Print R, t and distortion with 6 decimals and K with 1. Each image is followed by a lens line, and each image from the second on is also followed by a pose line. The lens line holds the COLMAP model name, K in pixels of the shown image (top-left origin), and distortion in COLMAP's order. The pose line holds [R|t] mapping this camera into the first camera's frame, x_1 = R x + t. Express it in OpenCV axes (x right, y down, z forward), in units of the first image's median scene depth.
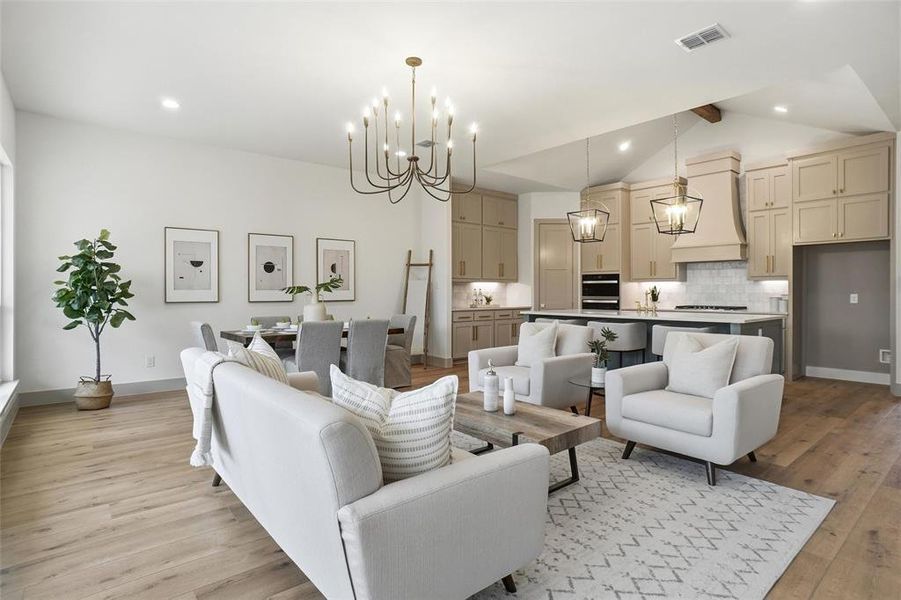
lens RADIAL K [[473.9, 0, 450.6], [0, 473.9, 294.9], [0, 0, 1]] dist [-0.072933, 0.039303]
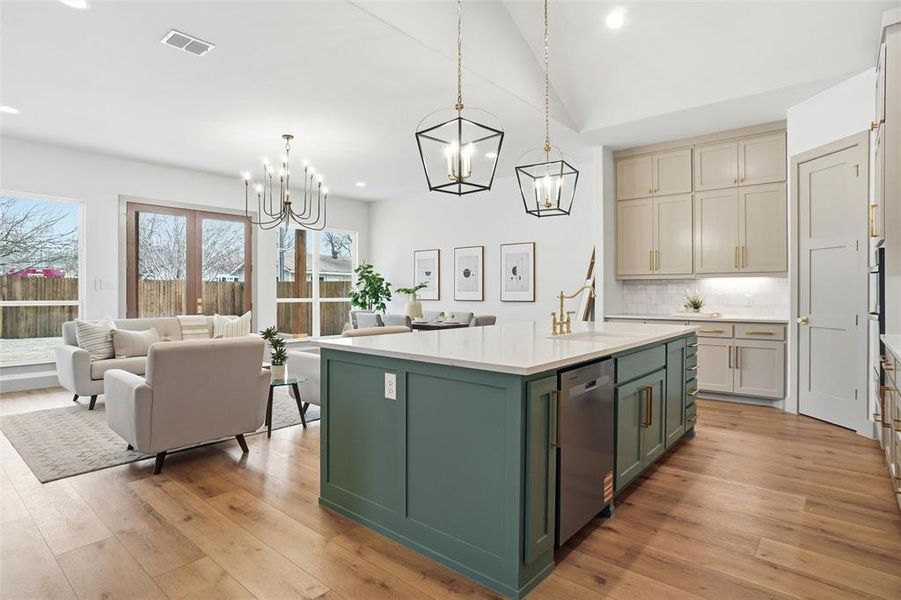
lens RADIAL K [[478.9, 0, 451.3], [0, 478.9, 291.5], [0, 0, 1]] dist [-0.076242, 0.039372]
pose [[0.171727, -0.001184, -0.985144, 0.846954], [-0.007337, 0.999970, -0.002481, -0.005917], [0.985117, 0.007654, 0.171713, 0.712554]]
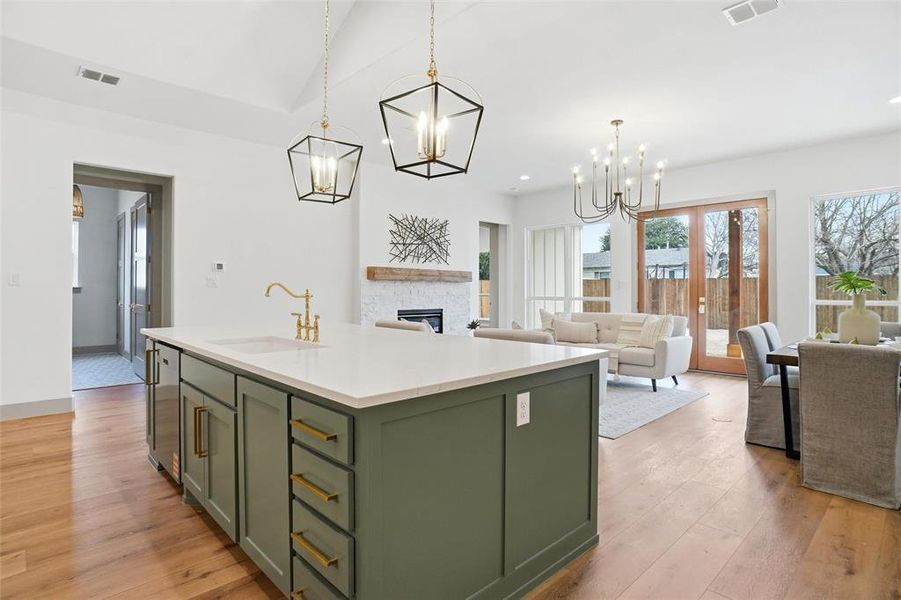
lens RADIAL K [[473.9, 0, 450.6], [0, 473.9, 294.9], [0, 0, 1]] dist [-0.072933, 0.039303]
pose [[-0.997457, -0.000549, -0.071262, 0.287049], [-0.001686, 0.999872, 0.015903, -0.009810], [0.071244, 0.015983, -0.997331, 1.322490]]
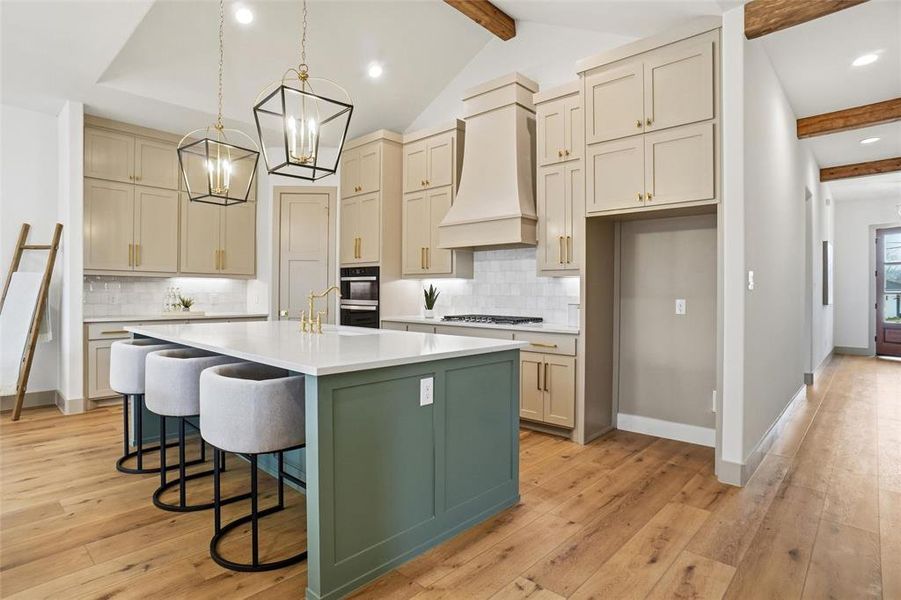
lens RADIAL K [[478.9, 0, 451.3], [0, 478.9, 291.5], [0, 0, 1]] dist [-0.076242, 0.039372]
pose [[0.991438, 0.007064, 0.130390, 0.463038], [-0.005924, 0.999941, -0.009126, -0.004447], [-0.130447, 0.008275, 0.991421, 0.390097]]
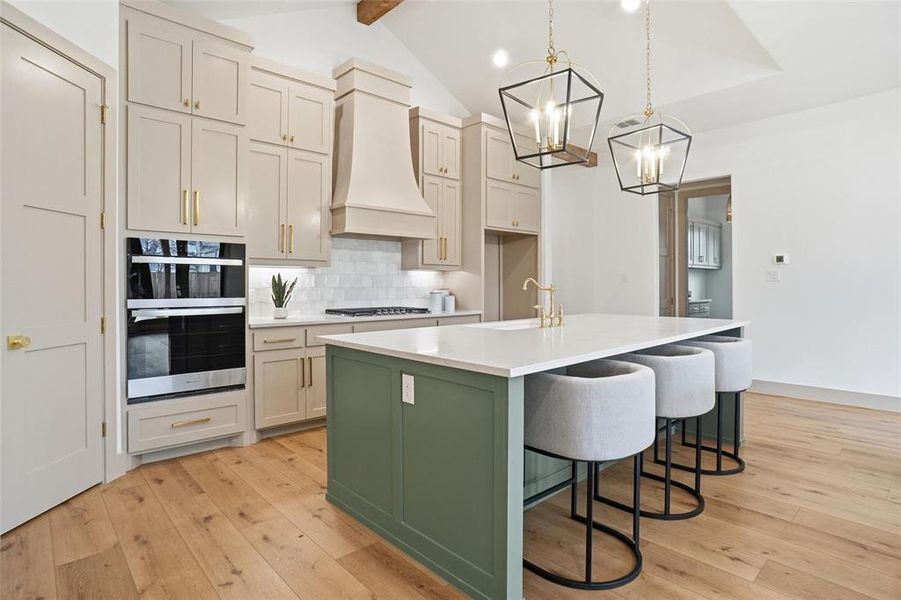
lens RADIAL K [[478.9, 0, 451.3], [0, 478.9, 291.5], [0, 0, 1]] dist [-0.076242, 0.039372]
pose [[-0.049697, -0.015526, 0.998644, -0.097431], [0.006566, 0.999852, 0.015872, -0.009184], [-0.998743, 0.007346, -0.049588, 1.036391]]
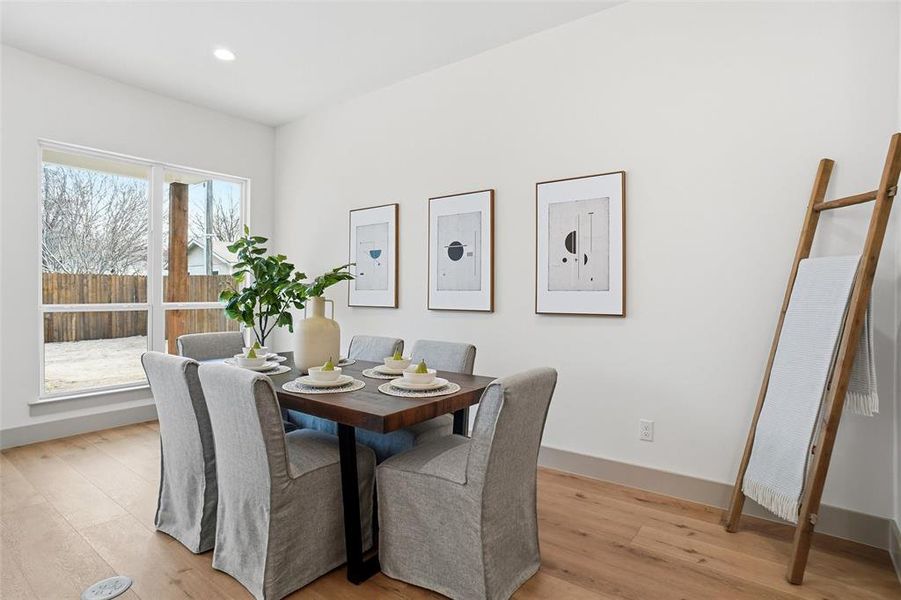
lens RADIAL K [[473.9, 0, 450.6], [0, 473.9, 294.9], [0, 0, 1]] dist [-0.072933, 0.039303]
pose [[0.217014, 0.010153, -0.976116, 0.176458], [-0.012040, 0.999898, 0.007723, -0.008897], [0.976094, 0.010077, 0.217114, 0.838156]]
